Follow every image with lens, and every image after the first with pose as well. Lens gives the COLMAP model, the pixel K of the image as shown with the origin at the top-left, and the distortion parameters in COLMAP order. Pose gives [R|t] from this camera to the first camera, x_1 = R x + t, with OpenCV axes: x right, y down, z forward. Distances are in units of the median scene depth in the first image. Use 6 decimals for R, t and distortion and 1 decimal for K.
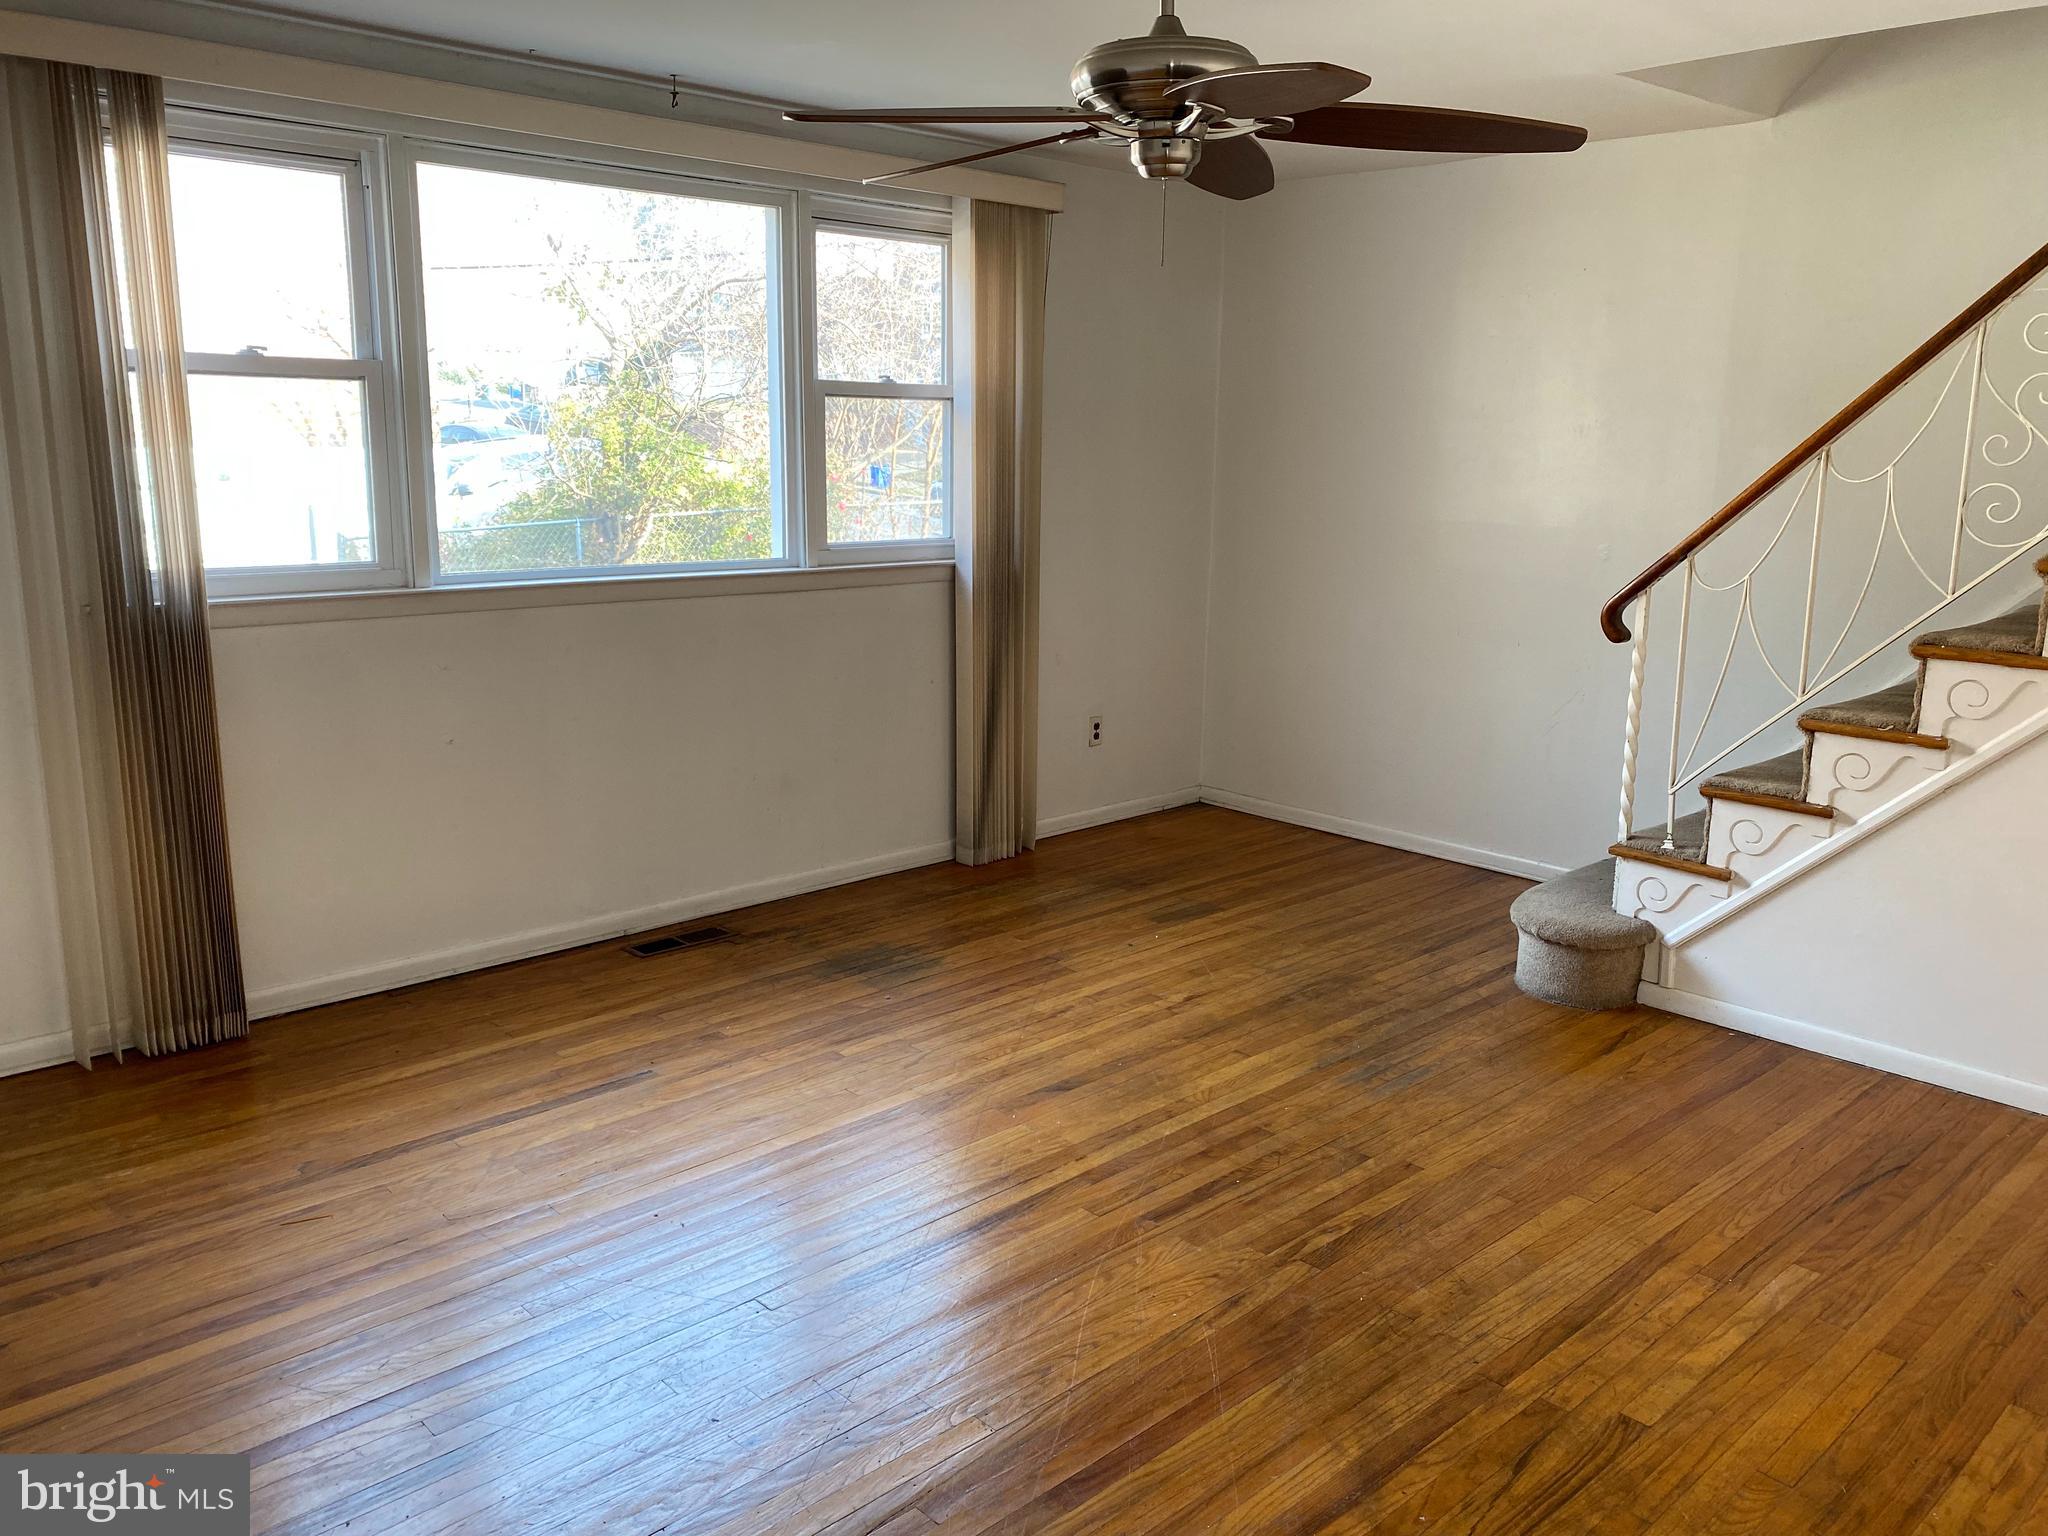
lens RADIAL K [[1569.4, 0, 1020.7], [0, 1569.4, 764.0], [0, 0, 1]] dist [0.006257, 0.003905]
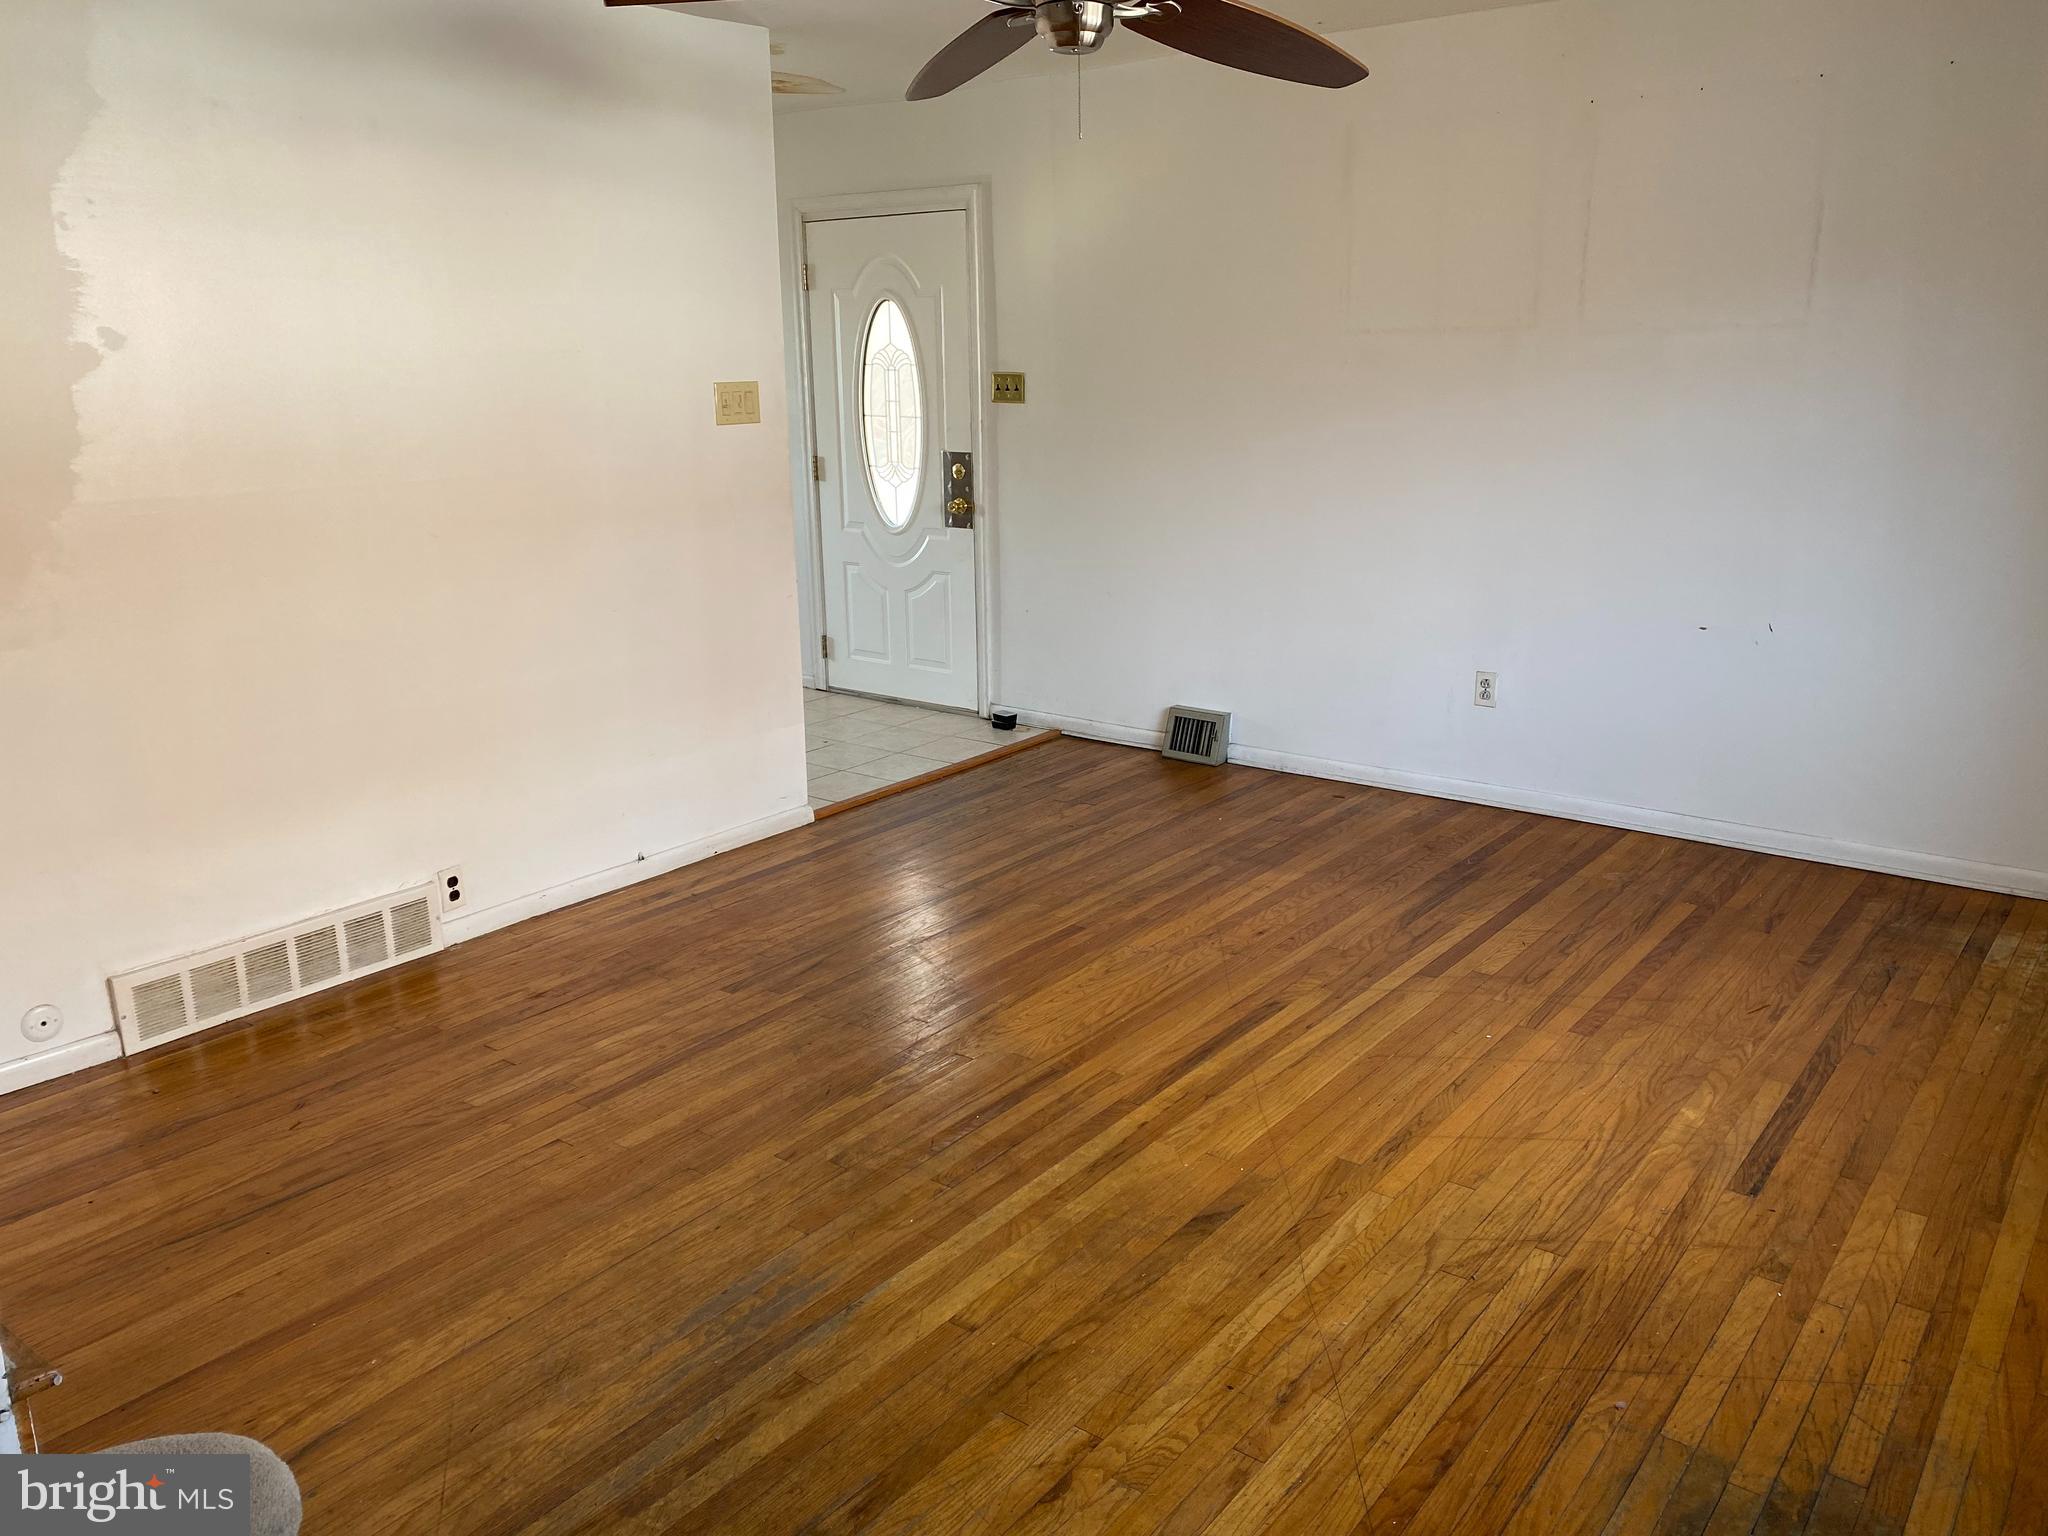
lens RADIAL K [[1569.4, 0, 1024.1], [0, 1569.4, 767.5], [0, 0, 1]] dist [0.006257, 0.003905]
pose [[-0.989126, 0.040492, -0.141386, 0.211497], [-0.027266, 0.894196, 0.446844, -0.322805], [0.144520, 0.445840, -0.883369, 1.567907]]
